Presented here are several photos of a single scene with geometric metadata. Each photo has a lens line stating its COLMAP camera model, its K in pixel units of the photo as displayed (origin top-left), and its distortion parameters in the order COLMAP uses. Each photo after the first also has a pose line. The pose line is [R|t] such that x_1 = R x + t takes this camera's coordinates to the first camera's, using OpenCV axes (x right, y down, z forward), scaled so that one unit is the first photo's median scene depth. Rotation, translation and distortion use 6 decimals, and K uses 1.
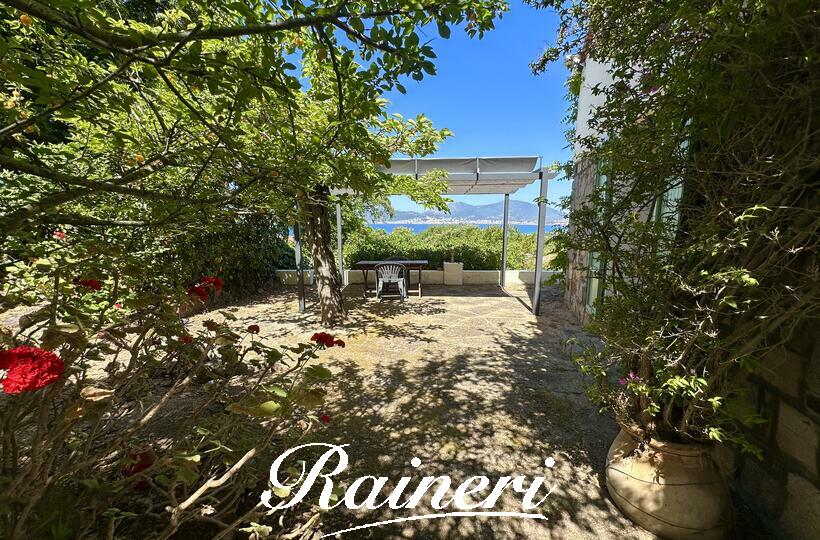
lens RADIAL K [[352.5, 0, 411.7], [0, 352.5, 269.3], [0, 0, 1]] dist [-0.000003, 0.000005]
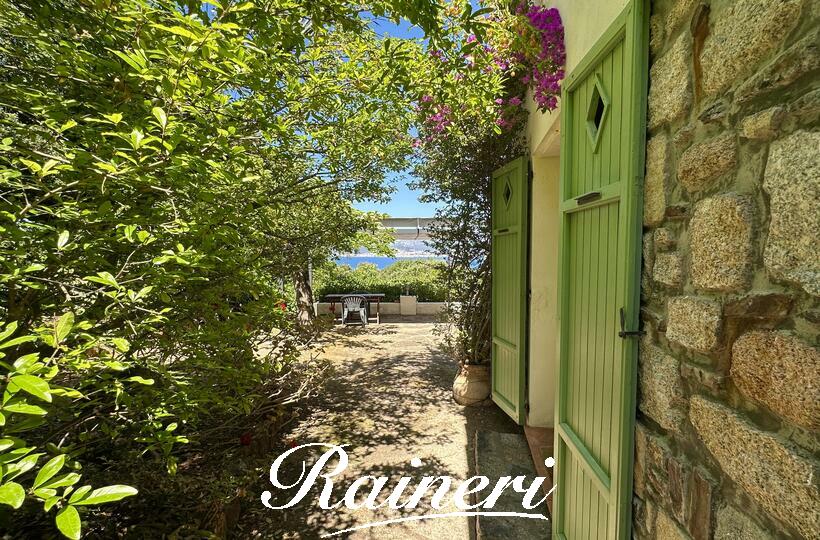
lens RADIAL K [[402.5, 0, 407.9], [0, 402.5, 270.9], [0, 0, 1]] dist [-0.001282, -0.000011]
pose [[0.997618, 0.000835, 0.068972, 0.040222], [0.005570, 0.995685, -0.092626, 0.035332], [-0.068752, 0.092790, 0.993309, -0.539844]]
